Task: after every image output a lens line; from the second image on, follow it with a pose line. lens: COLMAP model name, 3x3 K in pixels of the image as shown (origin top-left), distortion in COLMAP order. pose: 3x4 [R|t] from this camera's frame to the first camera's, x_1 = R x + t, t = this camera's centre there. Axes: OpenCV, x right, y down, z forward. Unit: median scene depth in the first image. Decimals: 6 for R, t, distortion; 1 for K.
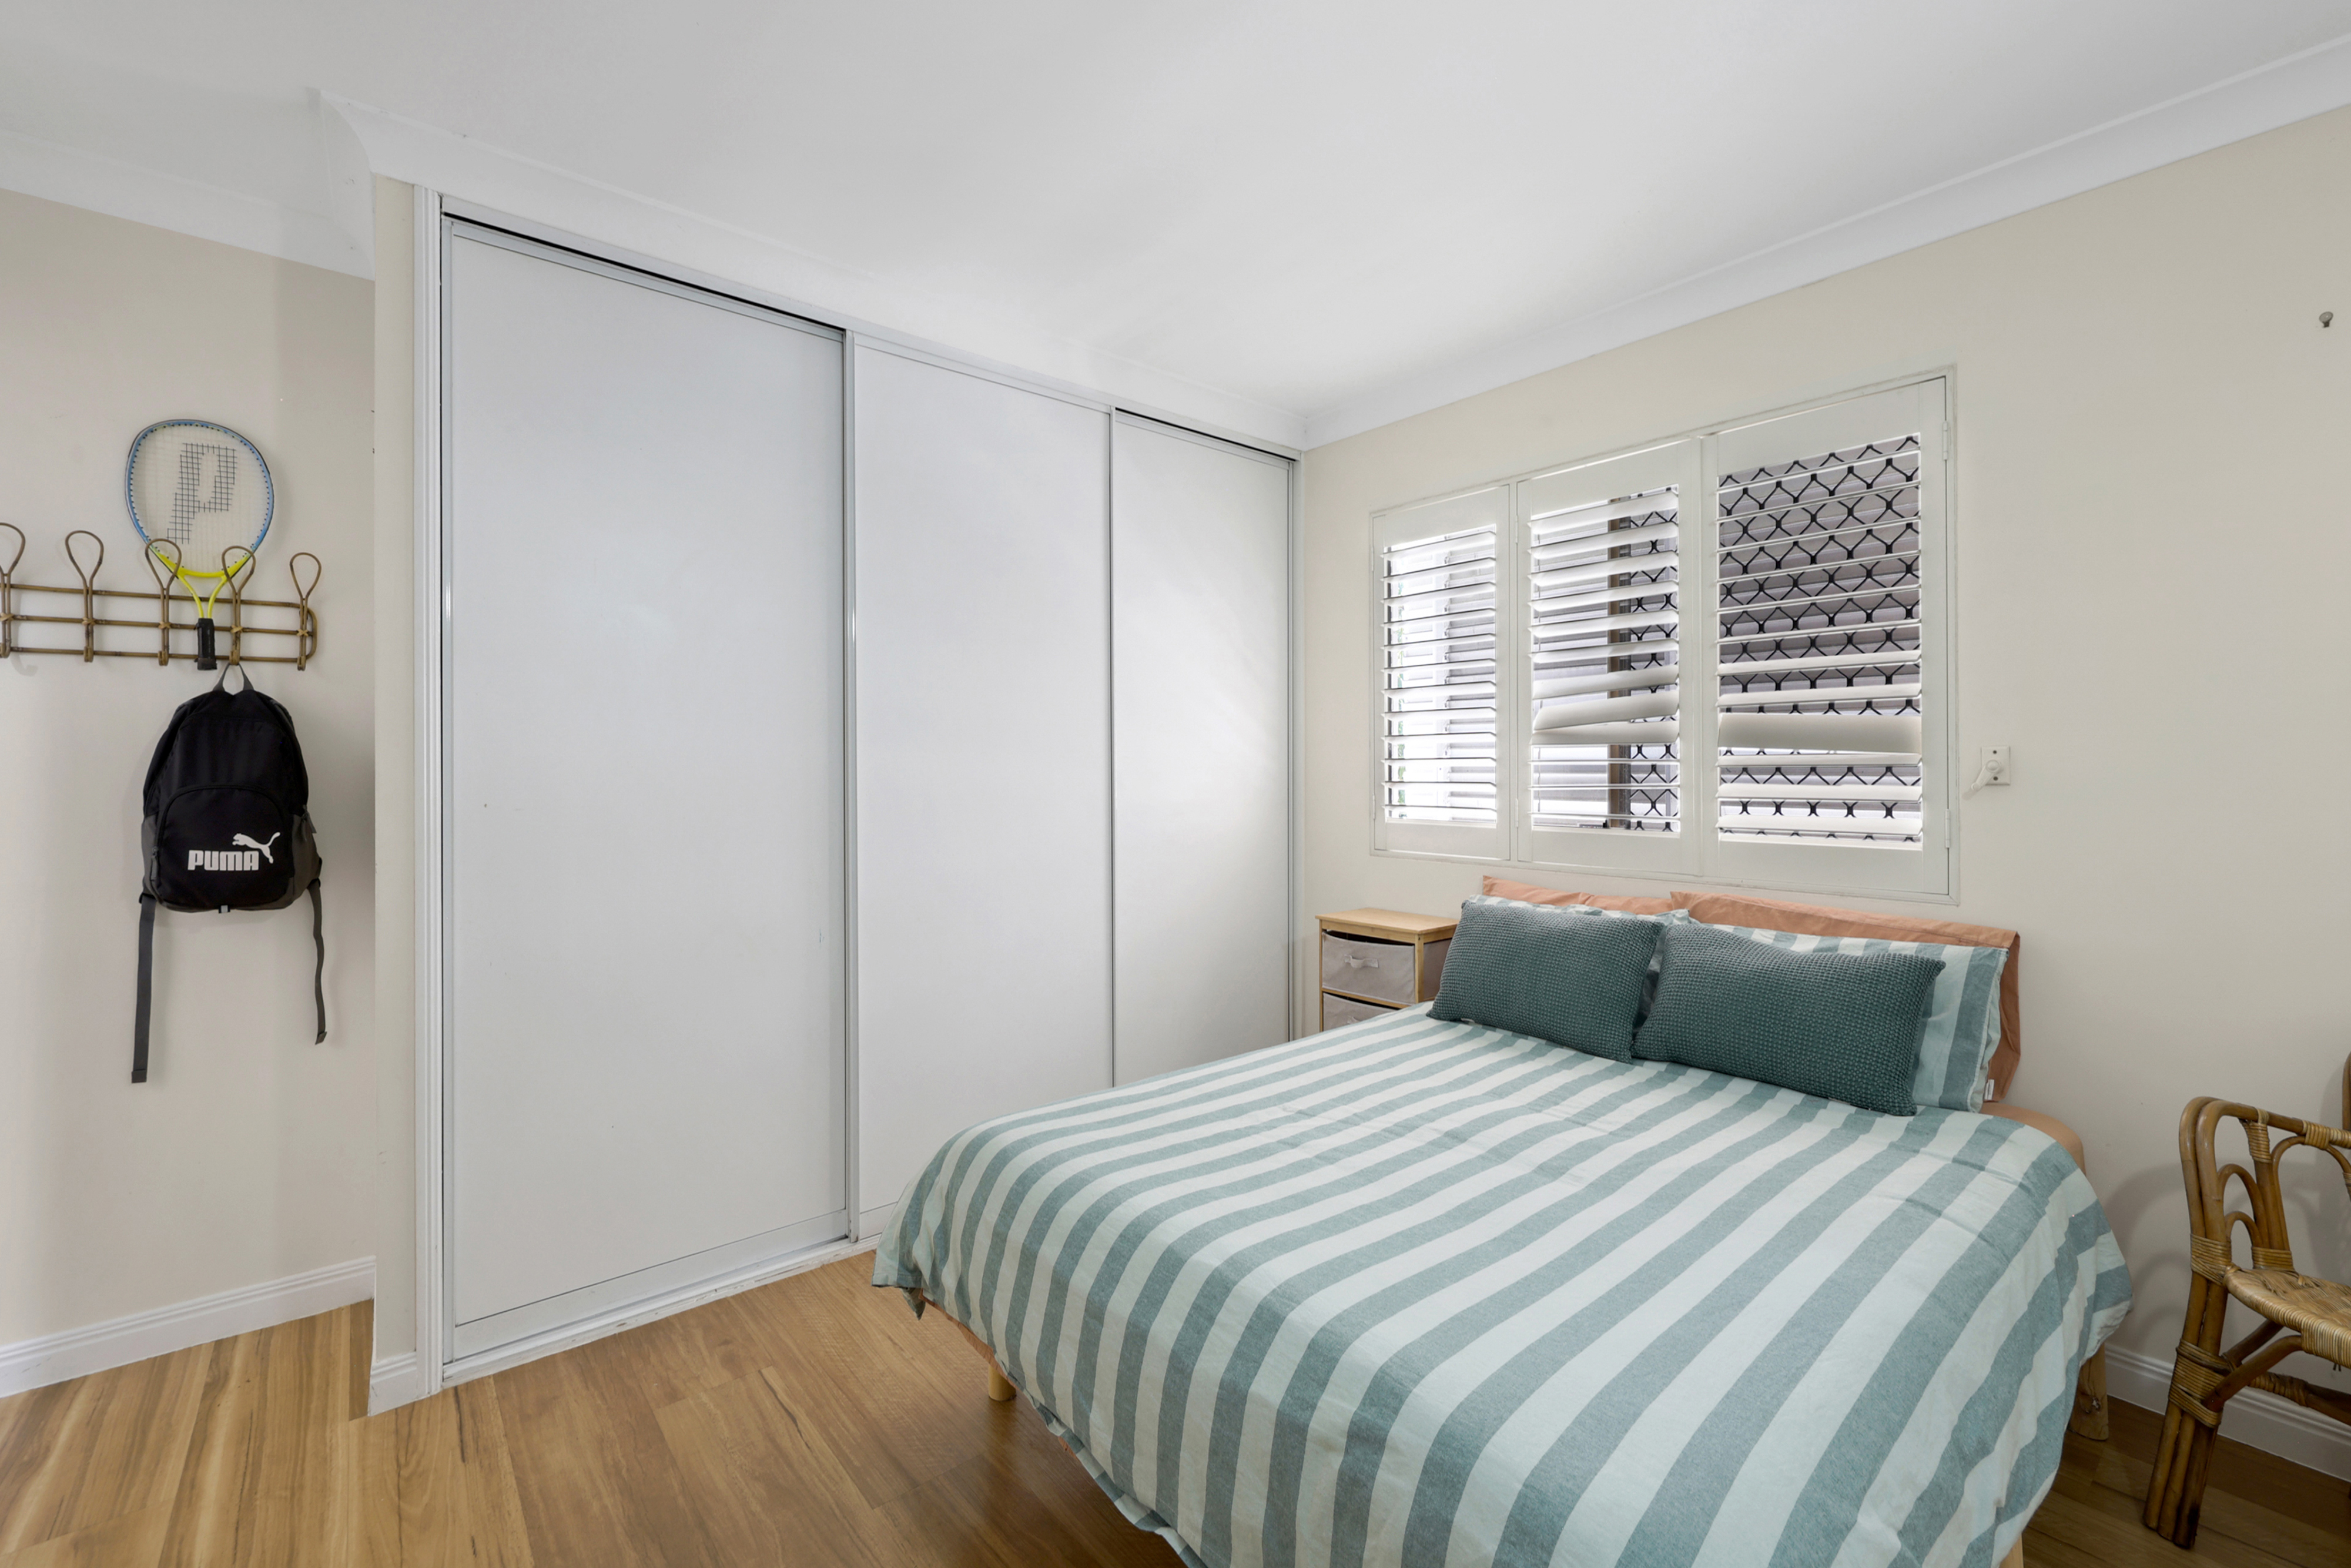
lens RADIAL K [[992.2, 0, 1164.6], [0, 992.2, 775.6], [0, 0, 1]] dist [0.000497, 0.000018]
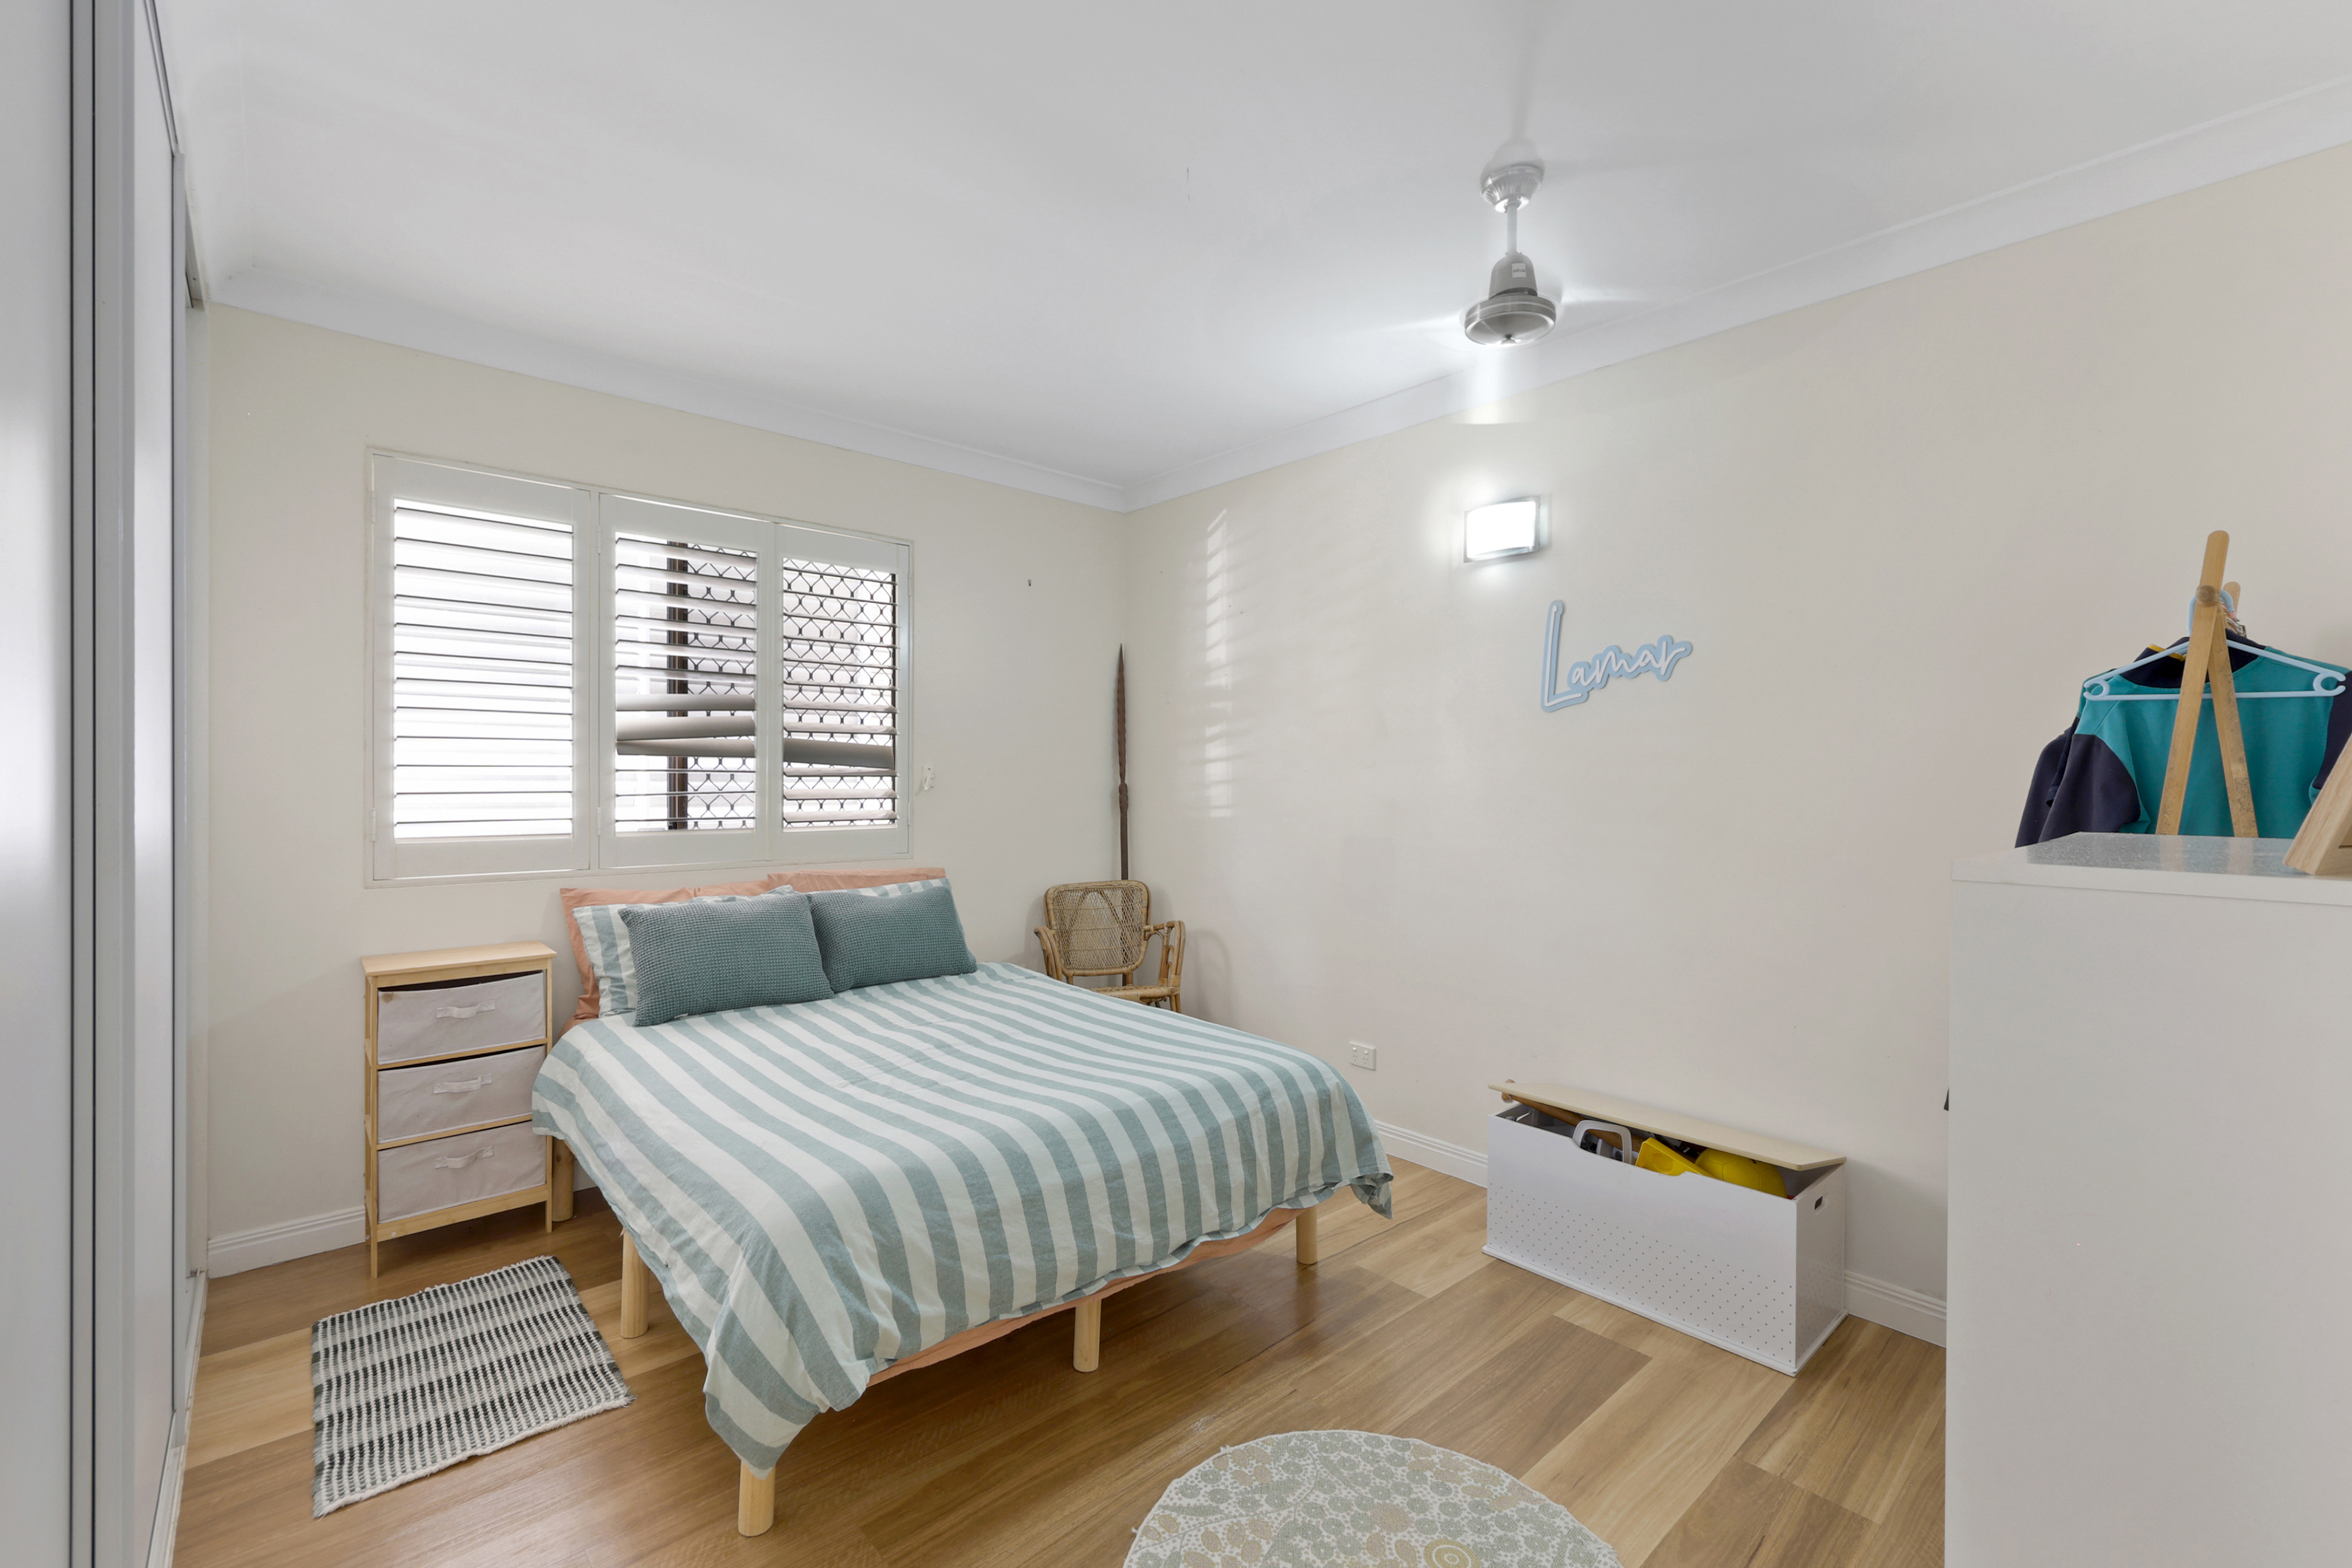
lens RADIAL K [[992.6, 0, 1165.1], [0, 992.6, 775.6], [0, 0, 1]] dist [0.000497, 0.000018]
pose [[-0.019194, -0.004894, 0.999804, -0.707483], [-0.000447, 0.999988, 0.004886, -0.015634], [-0.999816, -0.000353, -0.019196, 0.456801]]
